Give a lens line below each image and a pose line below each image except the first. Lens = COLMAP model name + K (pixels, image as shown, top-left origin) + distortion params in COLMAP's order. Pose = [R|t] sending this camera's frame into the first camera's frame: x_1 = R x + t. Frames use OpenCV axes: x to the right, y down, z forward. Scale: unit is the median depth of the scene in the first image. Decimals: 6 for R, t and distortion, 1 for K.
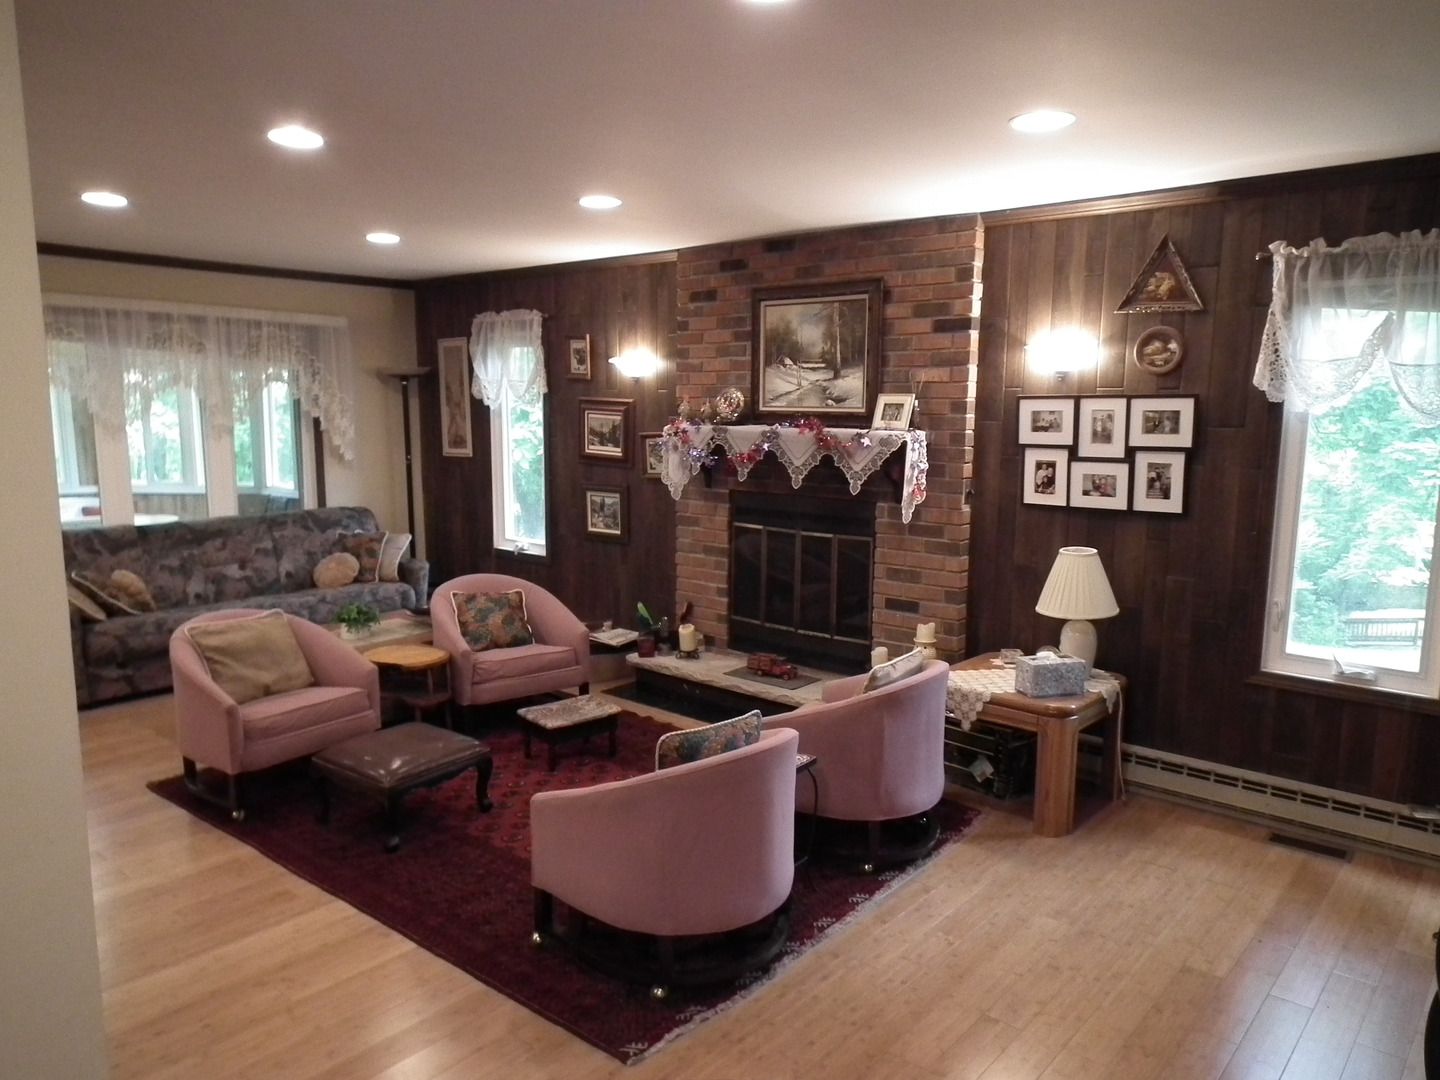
lens RADIAL K [[1002.0, 0, 720.1], [0, 1002.0, 552.8], [0, 0, 1]] dist [0.000918, 0.010752]
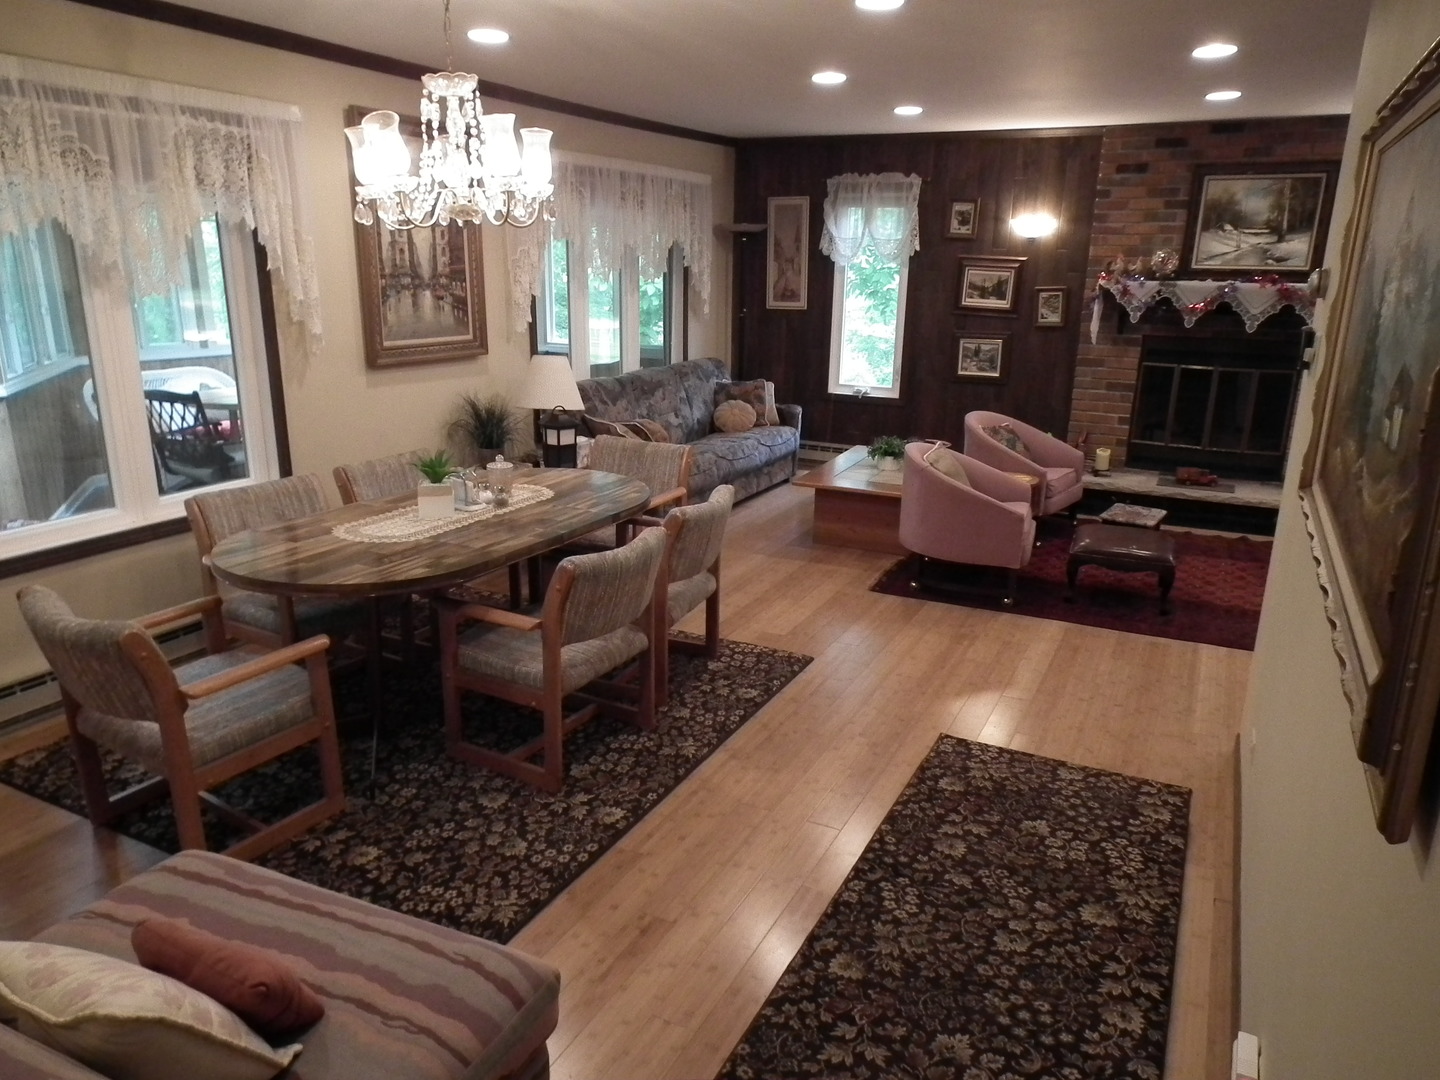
lens RADIAL K [[1002.0, 0, 723.9], [0, 1002.0, 538.0], [0, 0, 1]] dist [0.000918, 0.010752]
pose [[0.973553, -0.059486, 0.220582, -0.778636], [0.029873, 0.990363, 0.135234, 0.001018], [-0.226501, -0.125068, 0.965948, -0.087983]]
